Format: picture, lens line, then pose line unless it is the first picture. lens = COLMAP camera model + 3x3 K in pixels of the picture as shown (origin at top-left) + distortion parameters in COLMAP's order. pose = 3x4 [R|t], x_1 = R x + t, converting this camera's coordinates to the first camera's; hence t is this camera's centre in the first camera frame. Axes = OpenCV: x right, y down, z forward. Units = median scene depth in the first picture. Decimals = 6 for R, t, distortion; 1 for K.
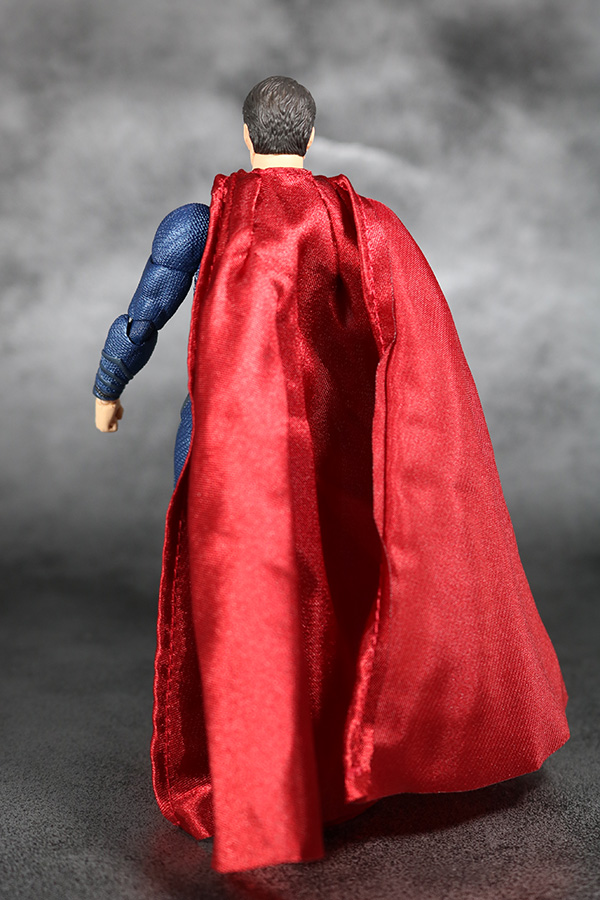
lens RADIAL K [[1608.9, 0, 293.3], [0, 1608.9, 444.3], [0, 0, 1]] dist [-0.060499, 0.000000]
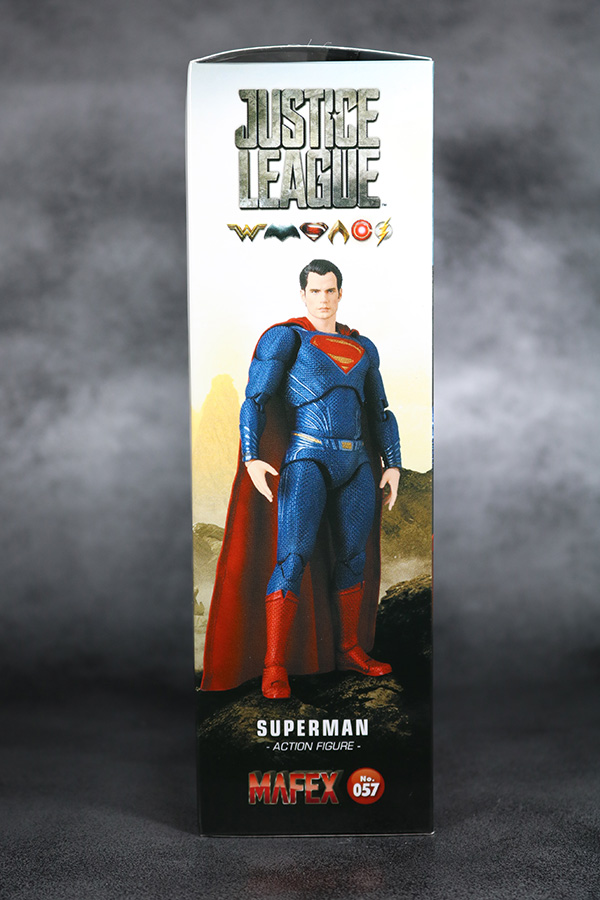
lens RADIAL K [[1945.0, 0, 295.1], [0, 1945.0, 447.9], [0, 0, 1]] dist [-0.090448, 0.000000]
pose [[0.999795, -0.012461, 0.015959, -0.027388], [0.013384, 0.998160, -0.059137, 0.011258], [-0.015193, 0.059339, 0.998122, -0.270184]]
